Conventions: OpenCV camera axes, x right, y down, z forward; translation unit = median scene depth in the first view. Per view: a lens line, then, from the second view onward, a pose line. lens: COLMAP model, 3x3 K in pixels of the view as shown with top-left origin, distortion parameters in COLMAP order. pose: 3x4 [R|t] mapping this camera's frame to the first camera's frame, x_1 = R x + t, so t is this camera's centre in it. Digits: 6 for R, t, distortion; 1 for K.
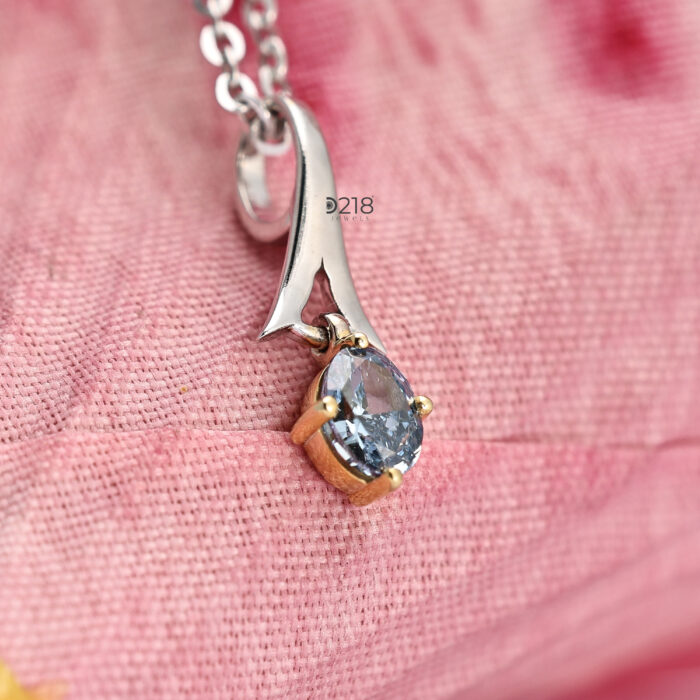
lens RADIAL K [[2892.5, 0, 349.7], [0, 2892.5, 347.6], [0, 0, 1]] dist [0.092292, 0.000000]
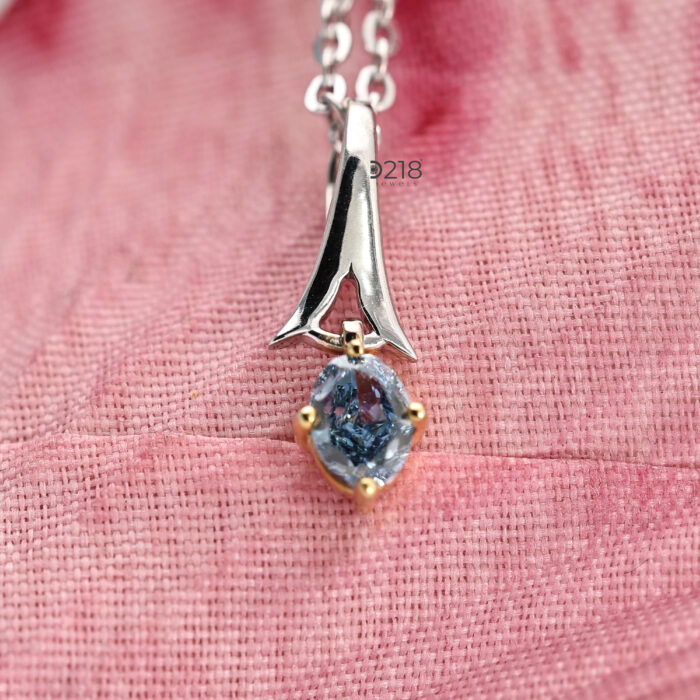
lens RADIAL K [[2892.5, 0, 349.9], [0, 2892.5, 351.6], [0, 0, 1]] dist [0.092292, 0.000000]
pose [[0.980203, 0.028402, -0.195946, 0.191381], [-0.027637, 0.999596, 0.006637, -0.008638], [0.196055, -0.001090, 0.980592, 0.026211]]
